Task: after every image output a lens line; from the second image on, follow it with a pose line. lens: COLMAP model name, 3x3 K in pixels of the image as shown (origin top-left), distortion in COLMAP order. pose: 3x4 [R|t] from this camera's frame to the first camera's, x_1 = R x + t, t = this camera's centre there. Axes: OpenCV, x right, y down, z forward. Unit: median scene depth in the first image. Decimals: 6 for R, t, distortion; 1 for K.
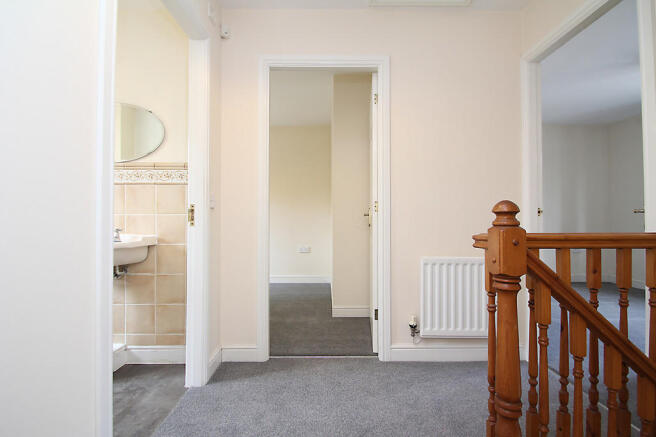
lens RADIAL K [[300.2, 0, 328.0], [0, 300.2, 218.5], [0, 0, 1]] dist [-0.000679, -0.000082]
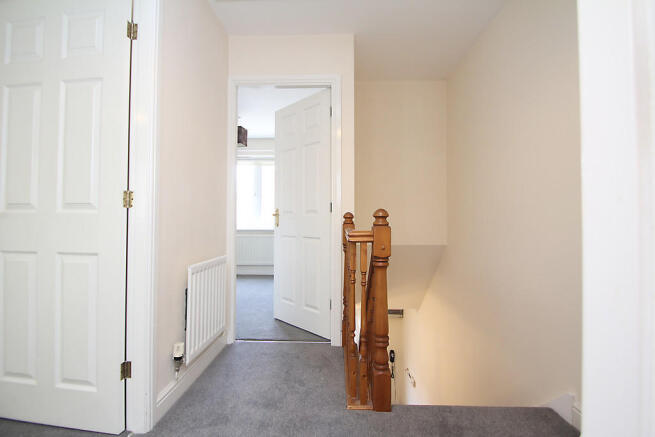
lens RADIAL K [[299.7, 0, 327.5], [0, 299.7, 218.5], [0, 0, 1]] dist [-0.000679, -0.000082]
pose [[0.049558, 0.018971, 0.998591, -0.954815], [-0.010979, 0.999770, -0.018448, 0.020515], [-0.998711, -0.010049, 0.049755, 1.166070]]
